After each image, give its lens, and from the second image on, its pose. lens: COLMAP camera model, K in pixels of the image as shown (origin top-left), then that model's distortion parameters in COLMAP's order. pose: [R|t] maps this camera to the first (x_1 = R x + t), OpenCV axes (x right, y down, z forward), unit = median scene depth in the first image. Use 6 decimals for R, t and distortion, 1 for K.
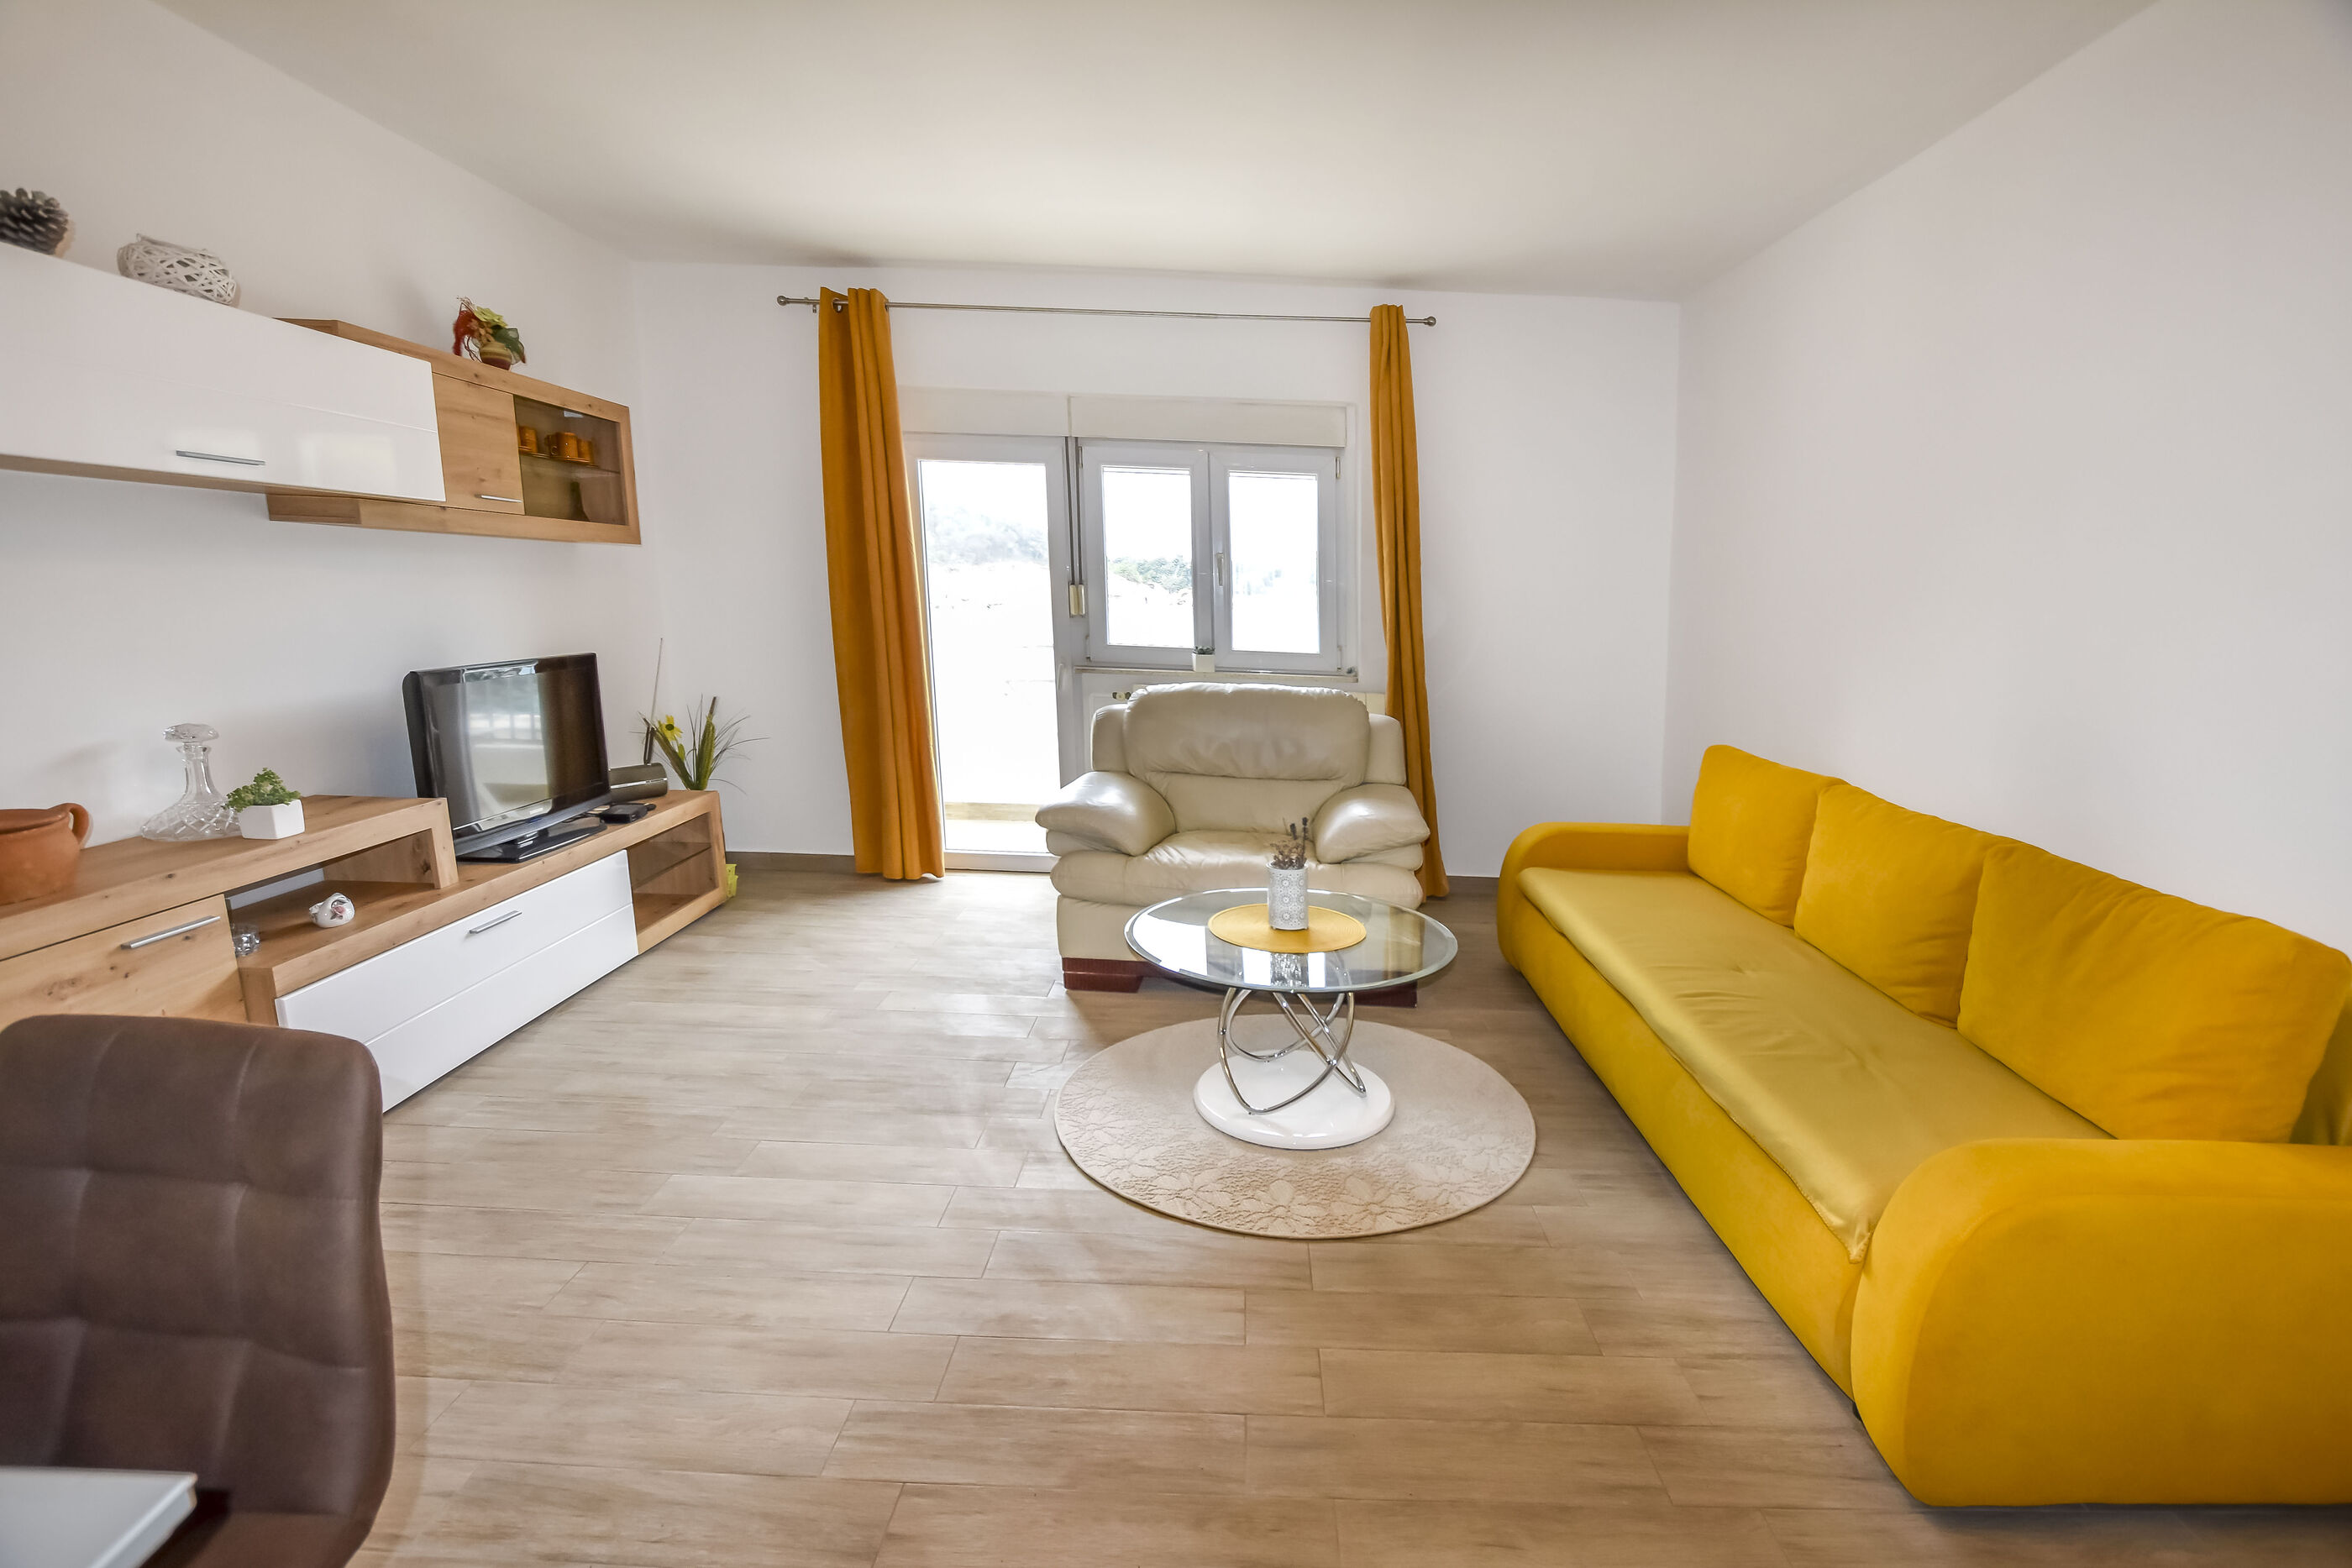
lens RADIAL K [[1066.0, 0, 1182.1], [0, 1066.0, 787.1], [0, 0, 1]] dist [-0.024995, 0.002226]
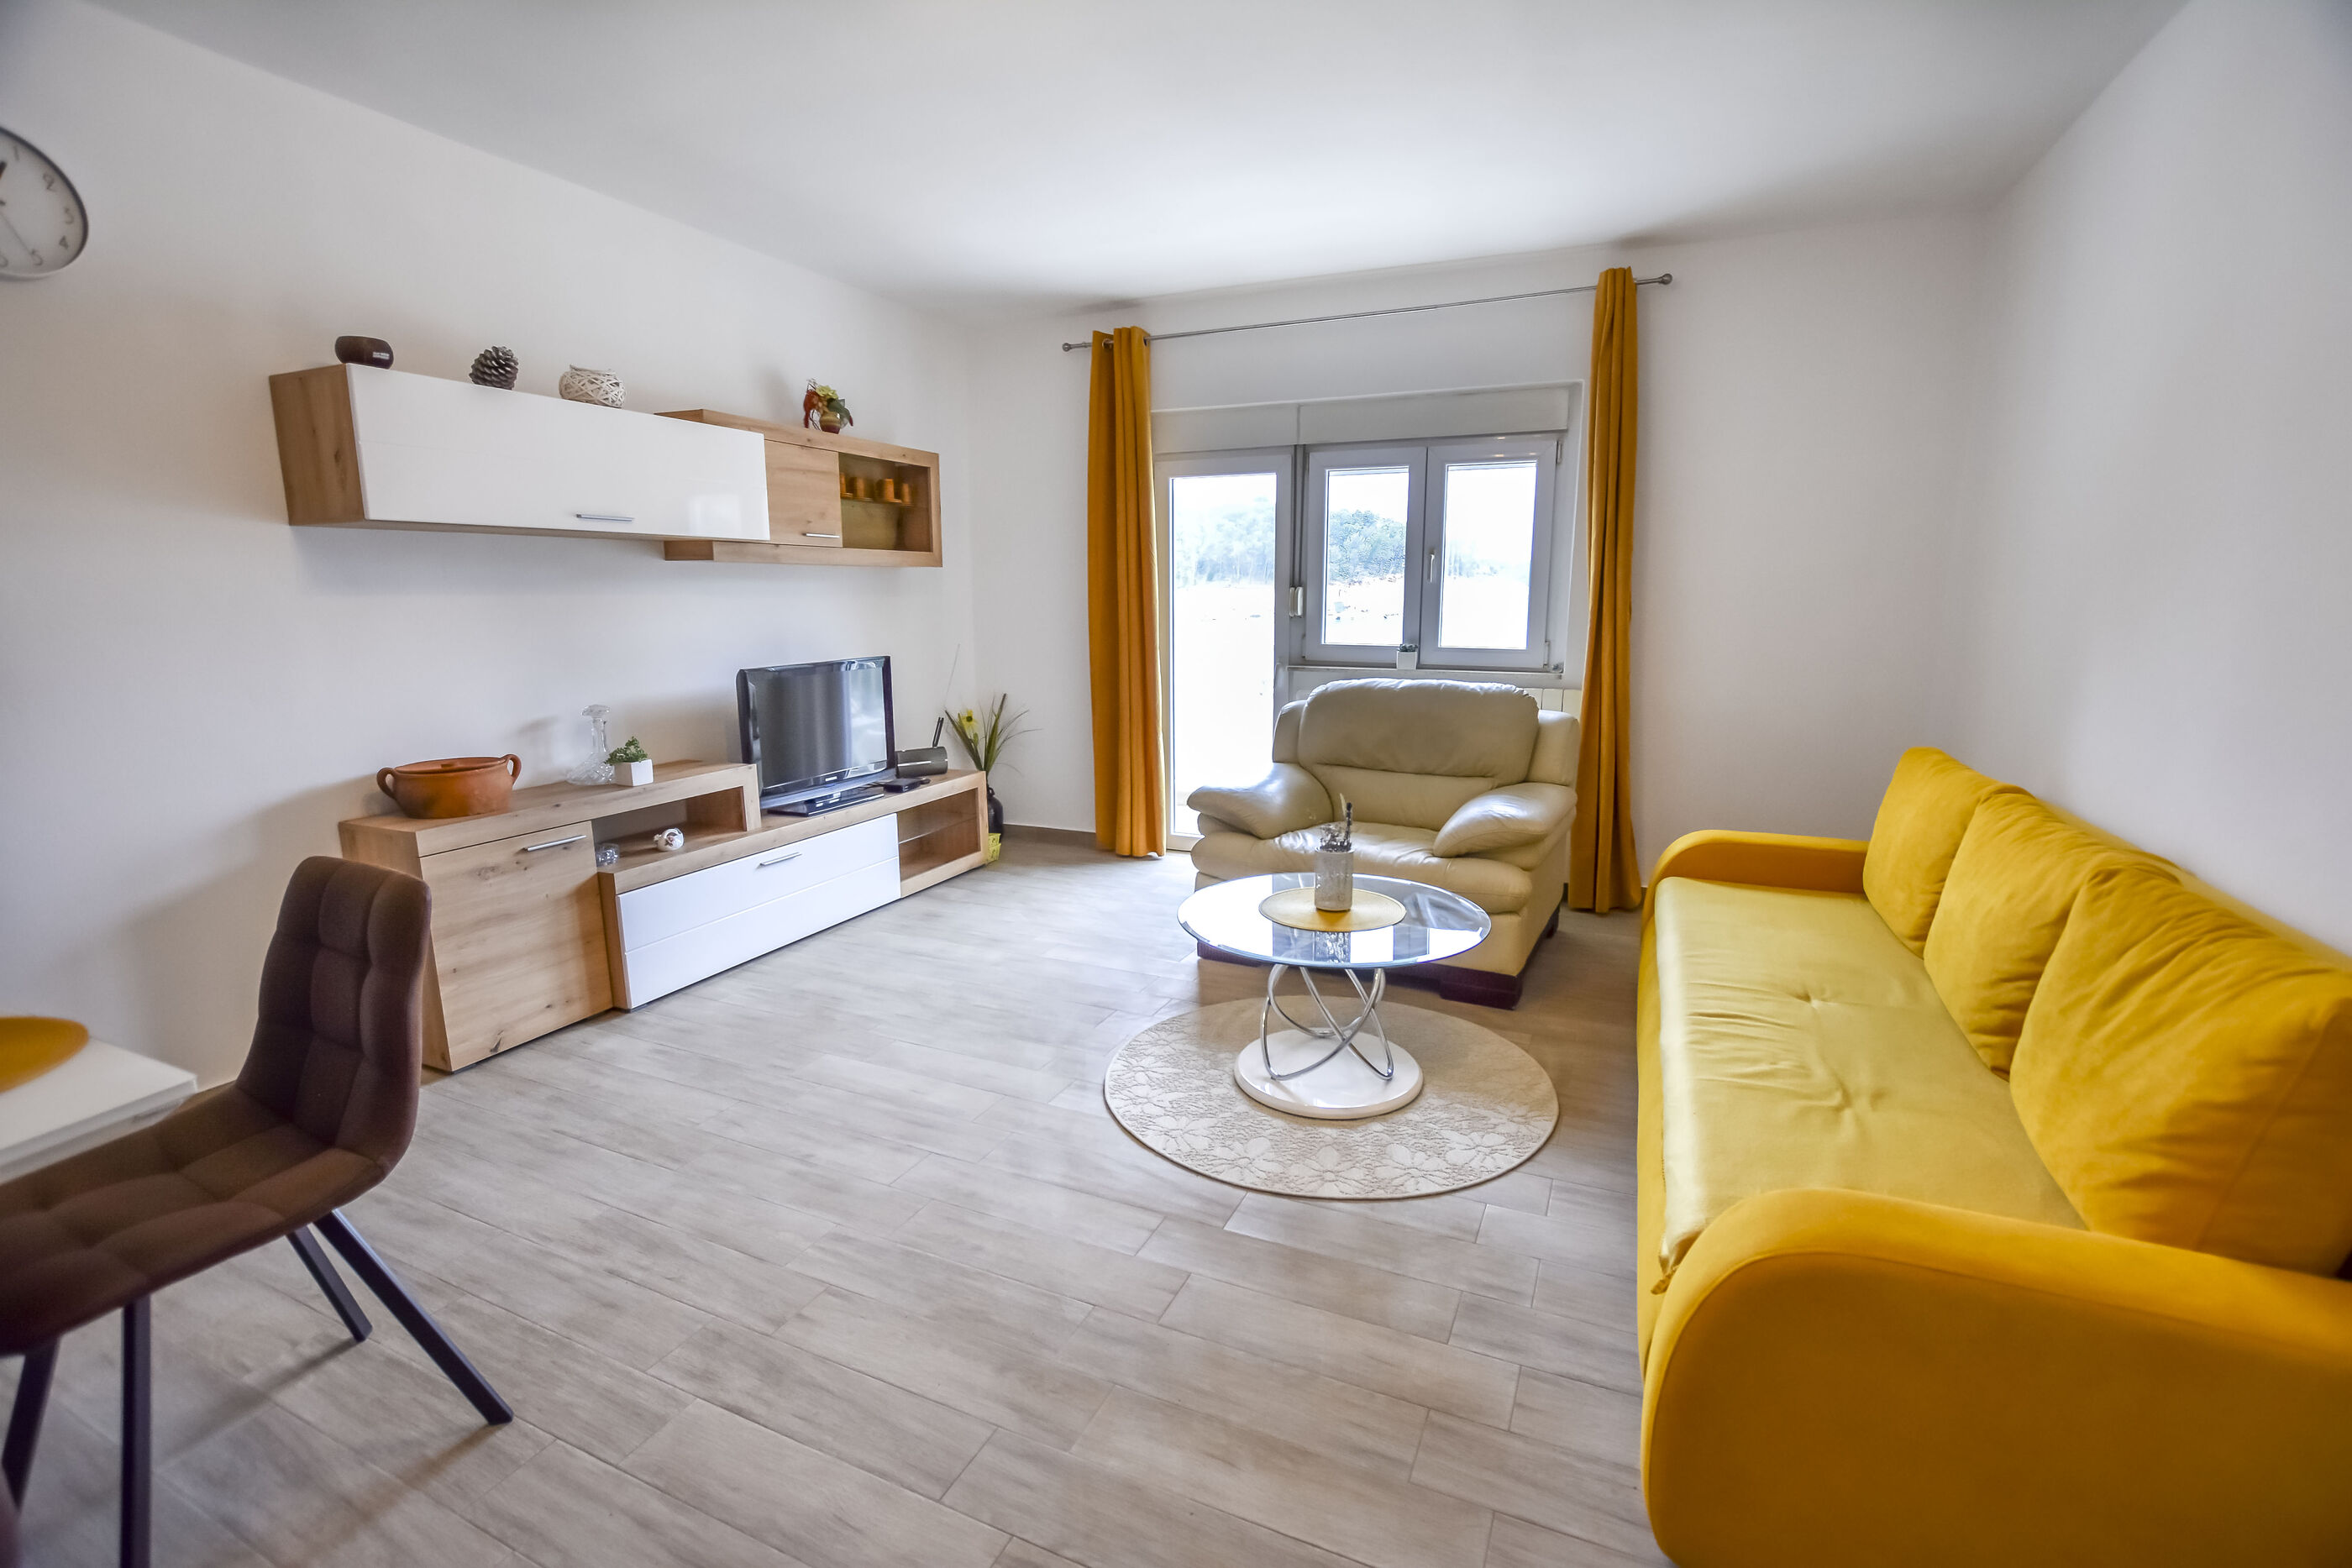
lens RADIAL K [[1030.6, 0, 1128.6], [0, 1030.6, 822.4], [0, 0, 1]] dist [-0.019086, 0.000128]
pose [[0.910149, 0.053637, -0.410794, 0.265169], [-0.041827, 0.998414, 0.037691, 0.015105], [0.412164, -0.017123, 0.910949, 0.007449]]
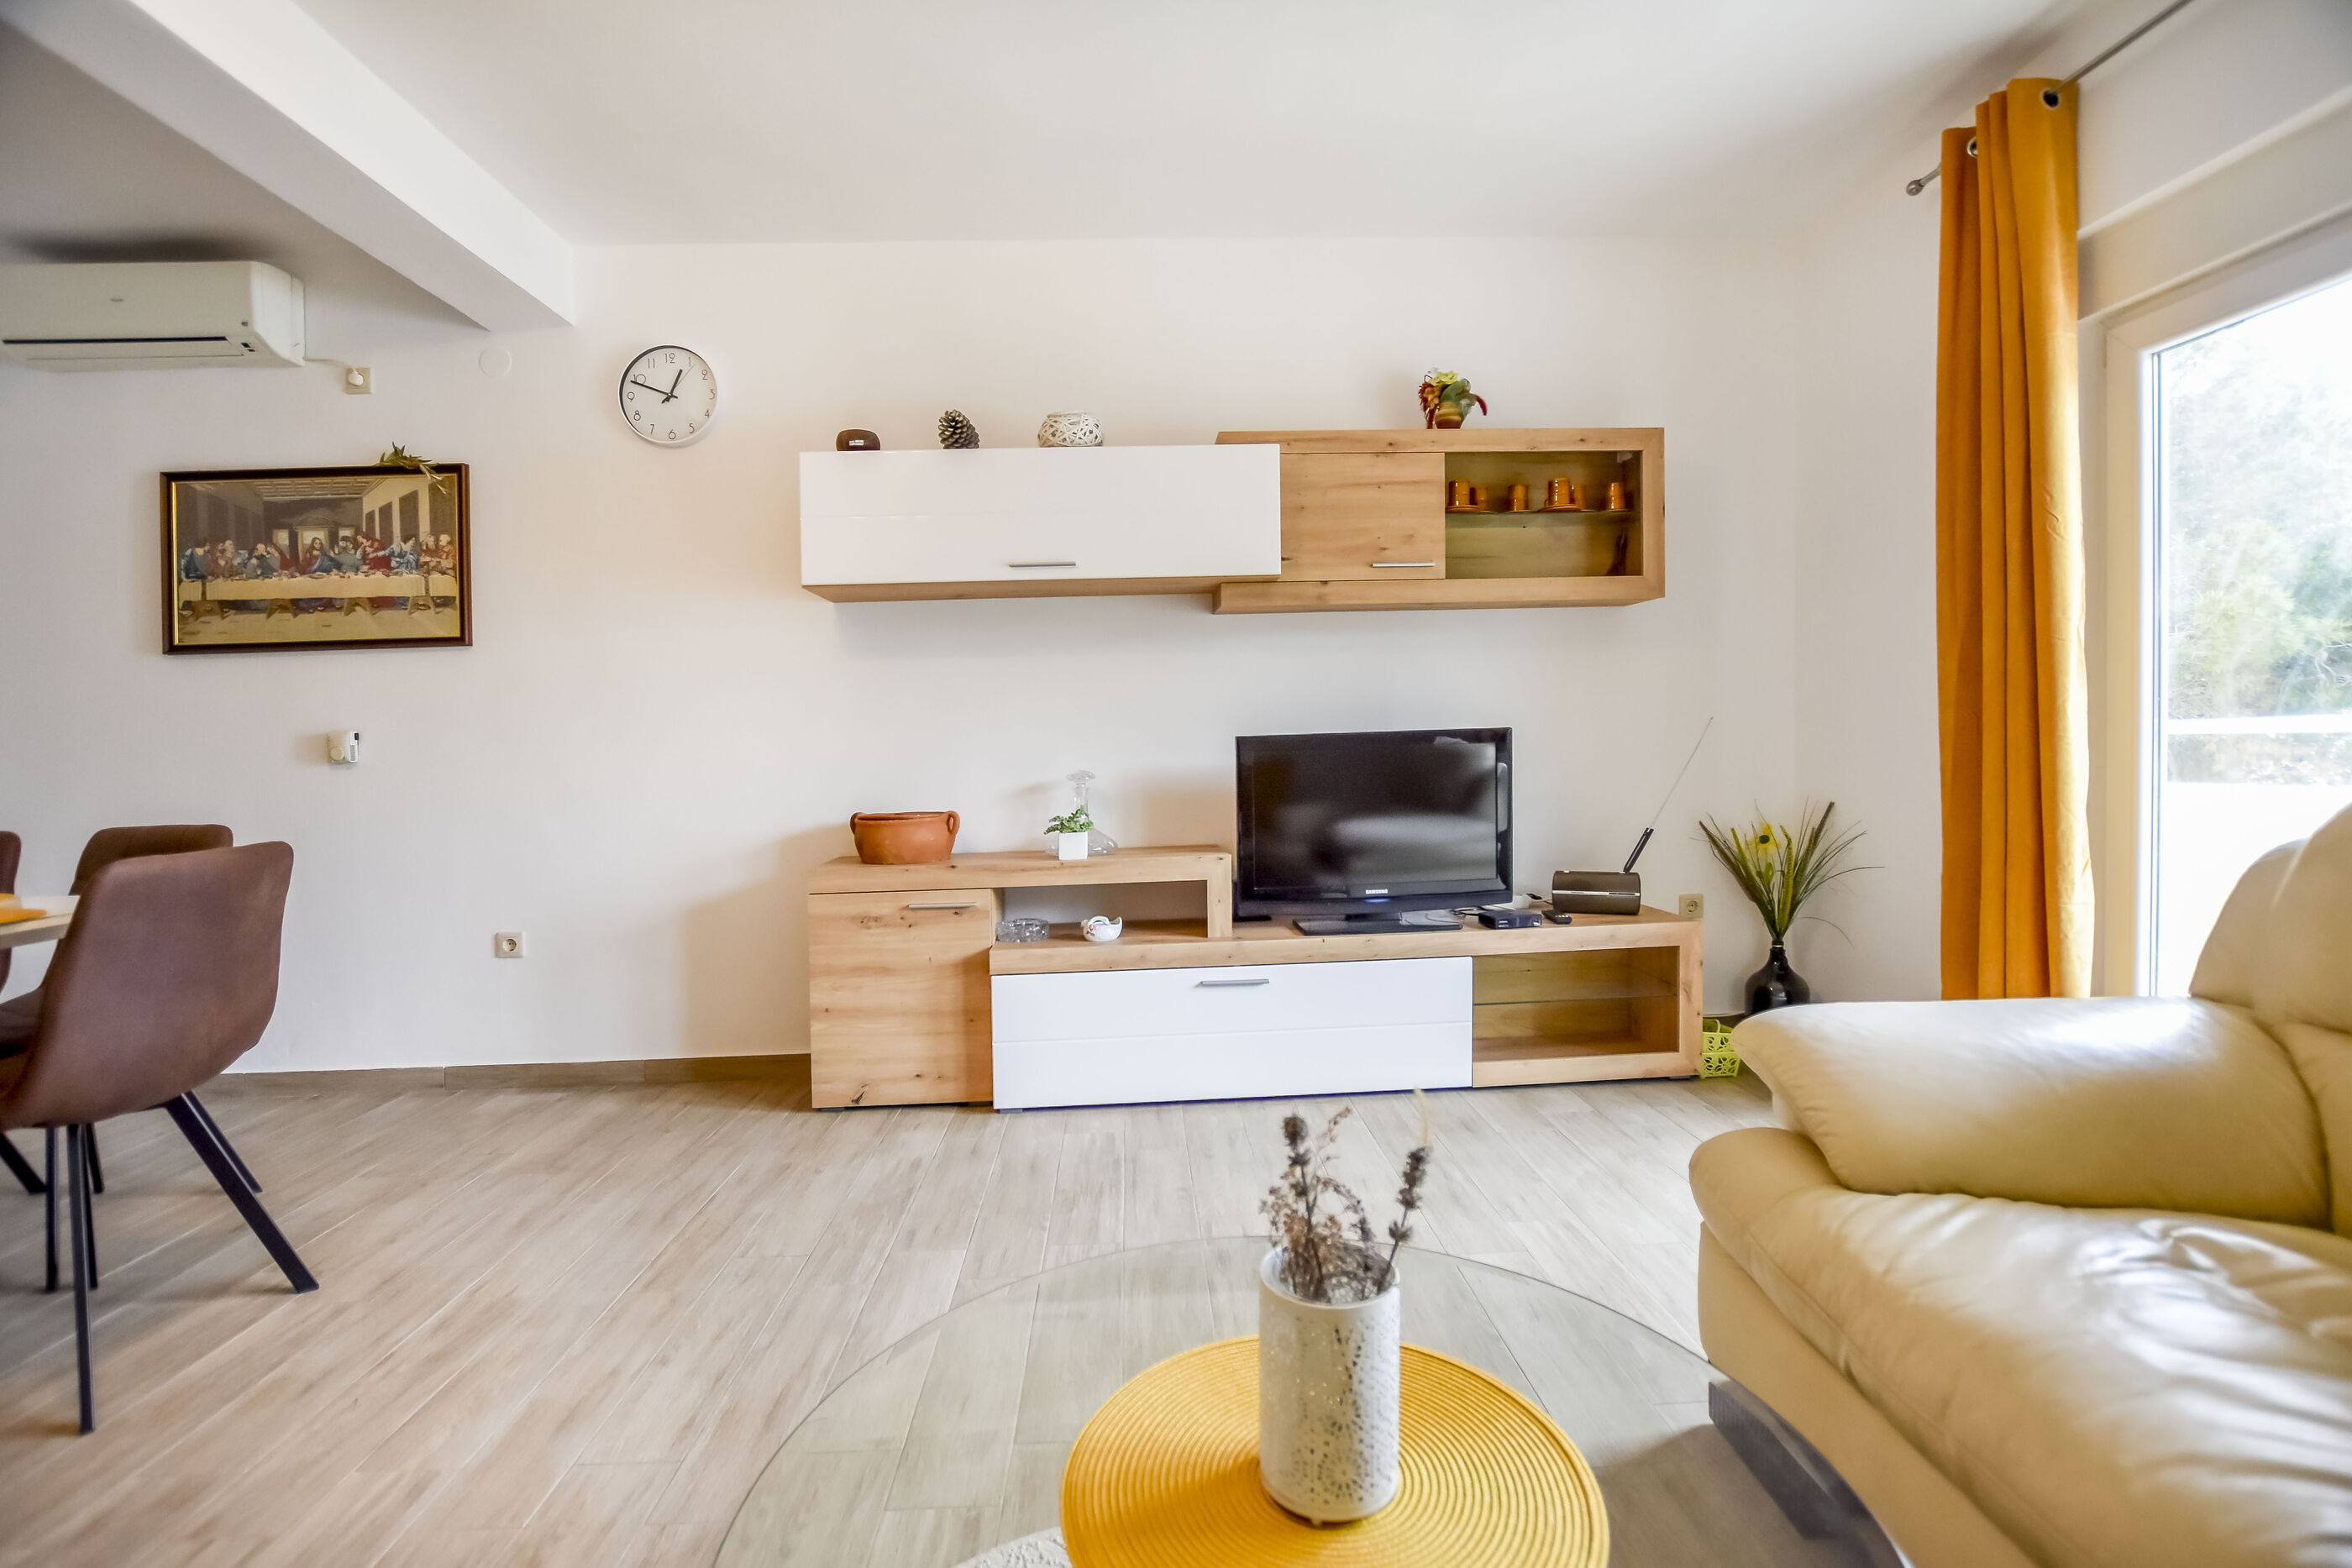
lens RADIAL K [[1066.0, 0, 1034.7], [0, 1066.0, 770.5], [0, 0, 1]] dist [-0.024995, 0.002226]
pose [[0.095523, 0.019487, -0.995236, 0.330609], [-0.153844, 0.988084, 0.004581, -0.046274], [0.983467, 0.152674, 0.097382, 0.686103]]
